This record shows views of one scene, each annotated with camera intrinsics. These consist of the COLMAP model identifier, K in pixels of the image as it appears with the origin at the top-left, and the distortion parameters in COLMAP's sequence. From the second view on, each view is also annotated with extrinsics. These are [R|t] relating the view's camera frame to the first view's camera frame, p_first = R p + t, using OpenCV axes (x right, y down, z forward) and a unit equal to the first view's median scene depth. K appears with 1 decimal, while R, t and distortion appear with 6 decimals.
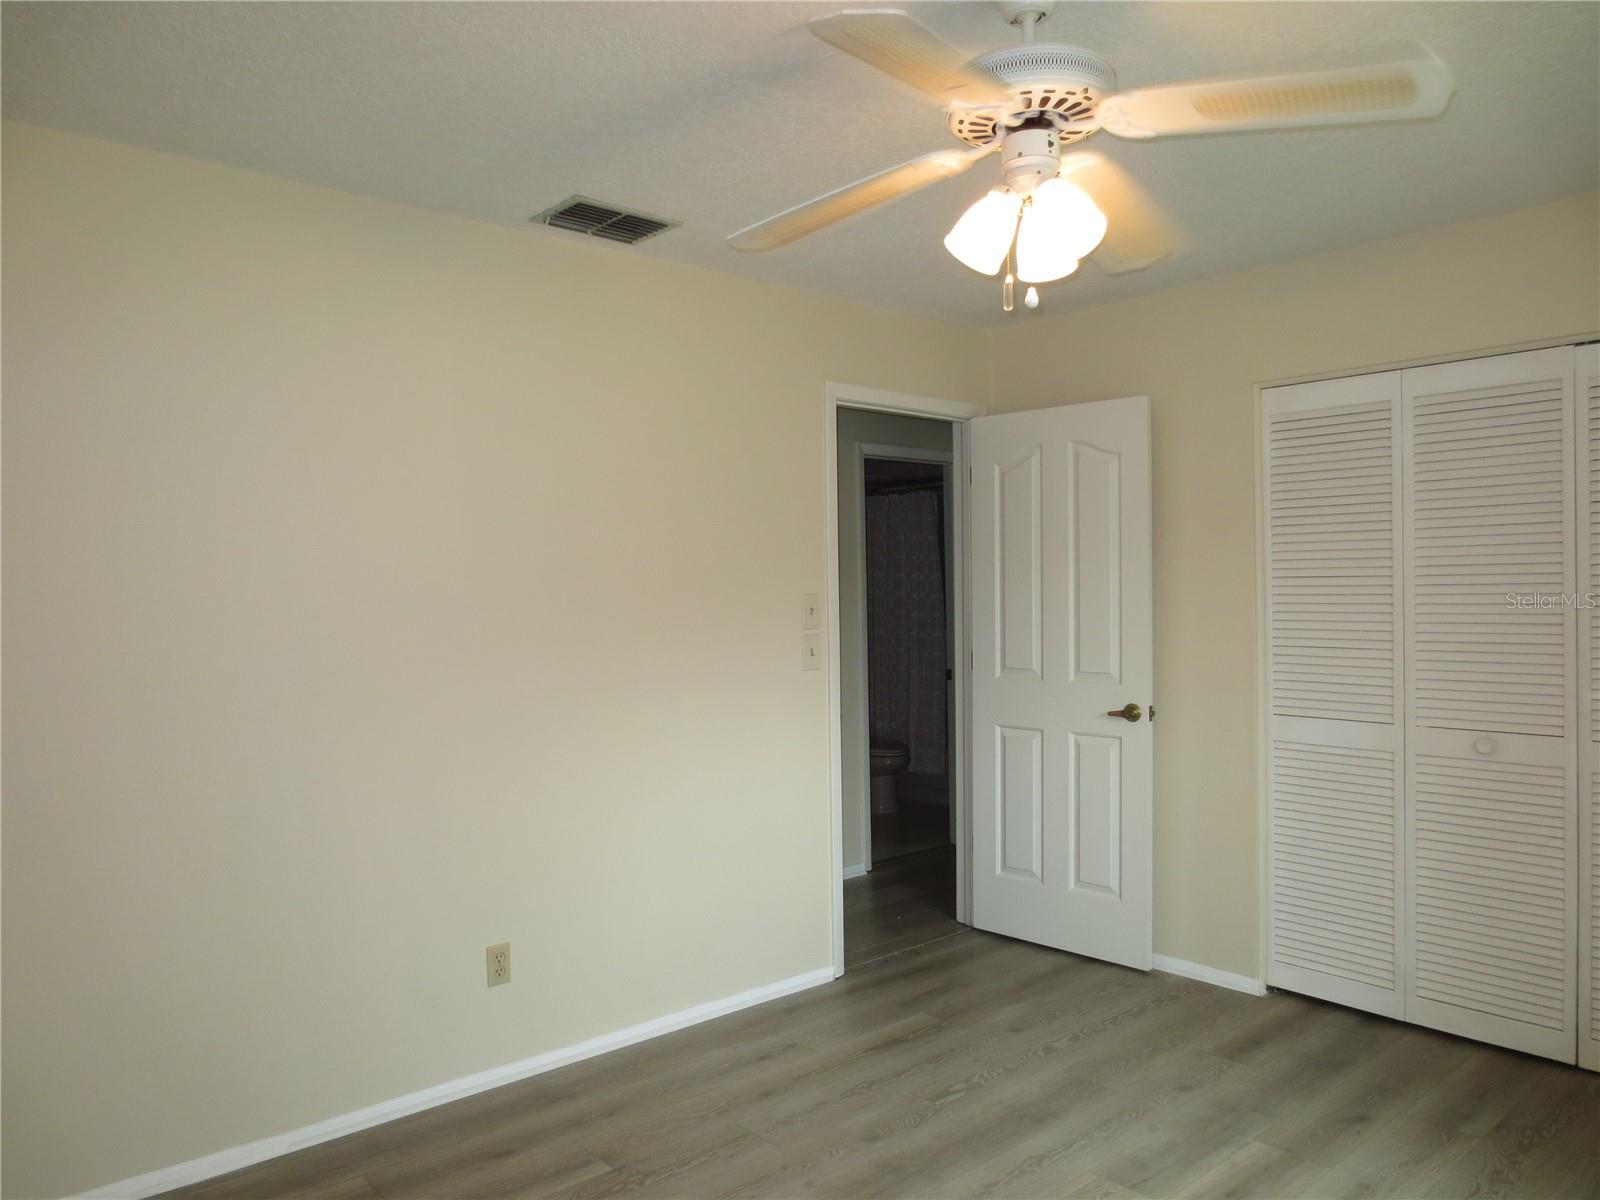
lens RADIAL K [[1132.2, 0, 801.4], [0, 1132.2, 597.6], [0, 0, 1]] dist [-0.035277, 0.017907]
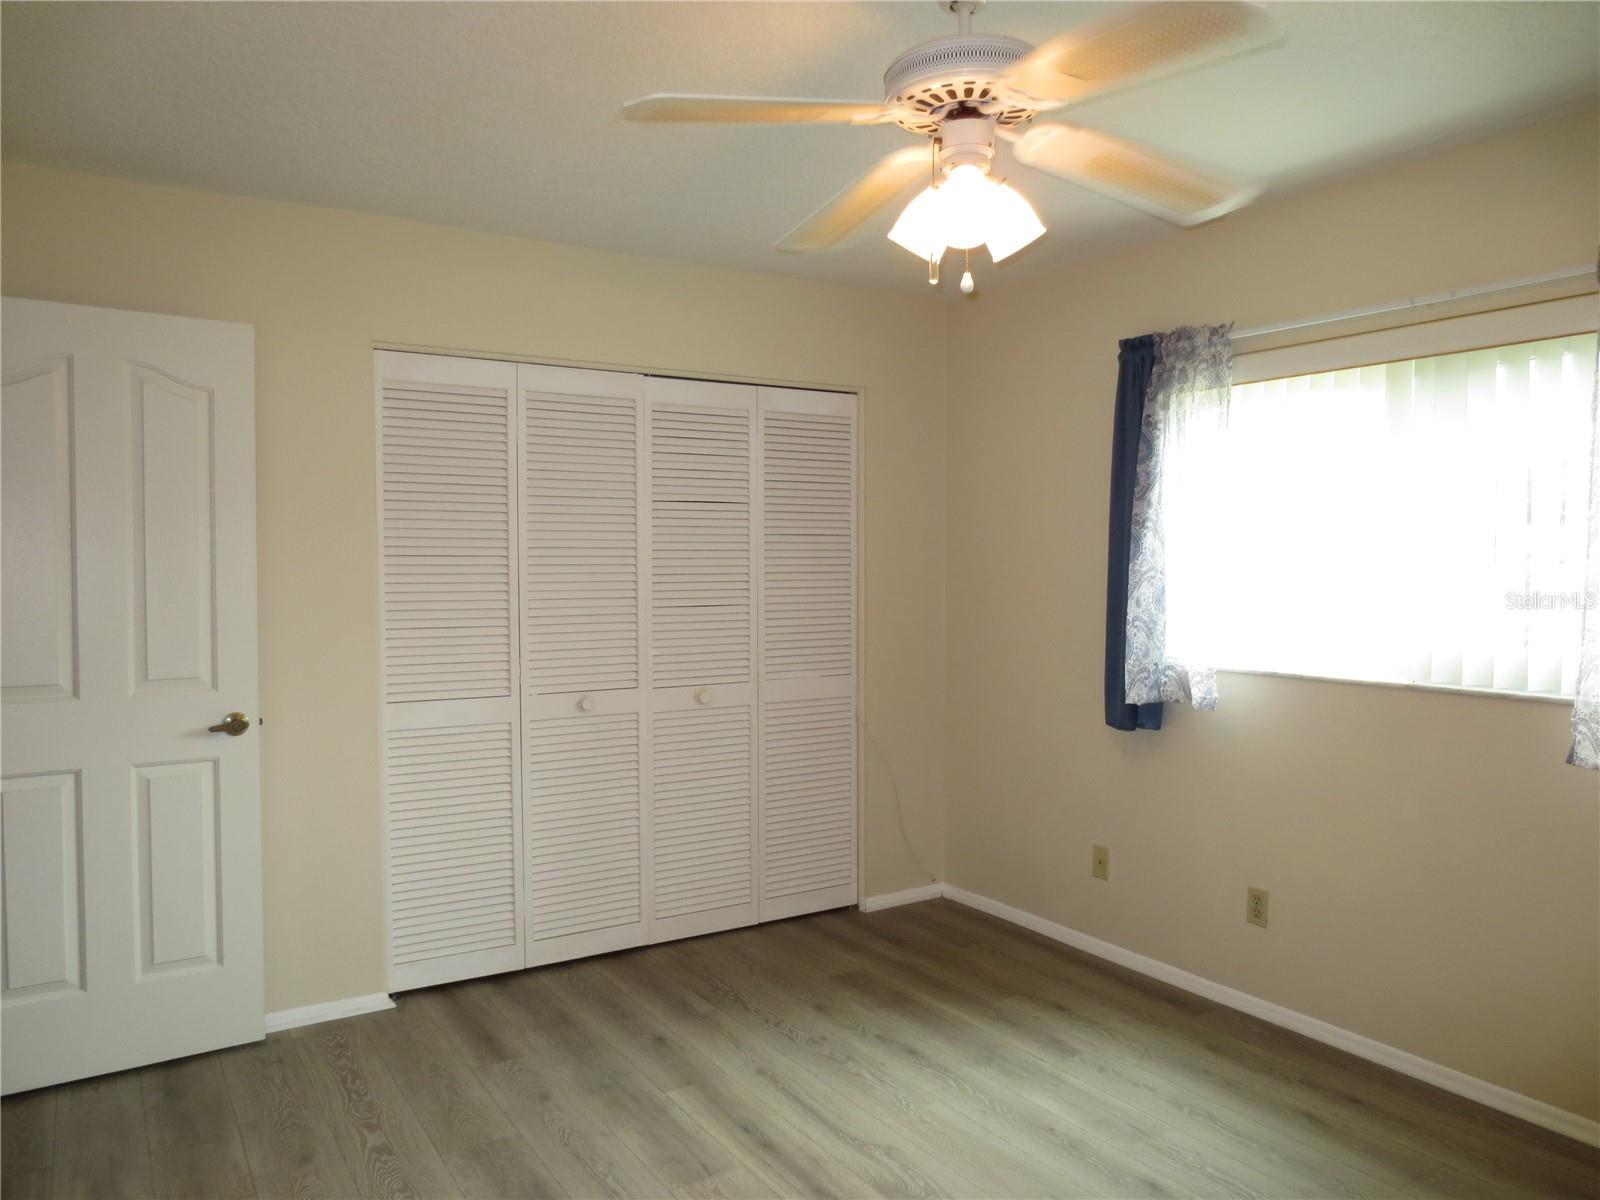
lens RADIAL K [[1132.2, 0, 792.6], [0, 1132.2, 601.8], [0, 0, 1]] dist [-0.035277, 0.017907]
pose [[0.151391, -0.023671, 0.988190, -0.487111], [0.004054, 0.999720, 0.023326, -0.000288], [-0.988466, 0.000475, 0.151445, 0.575640]]
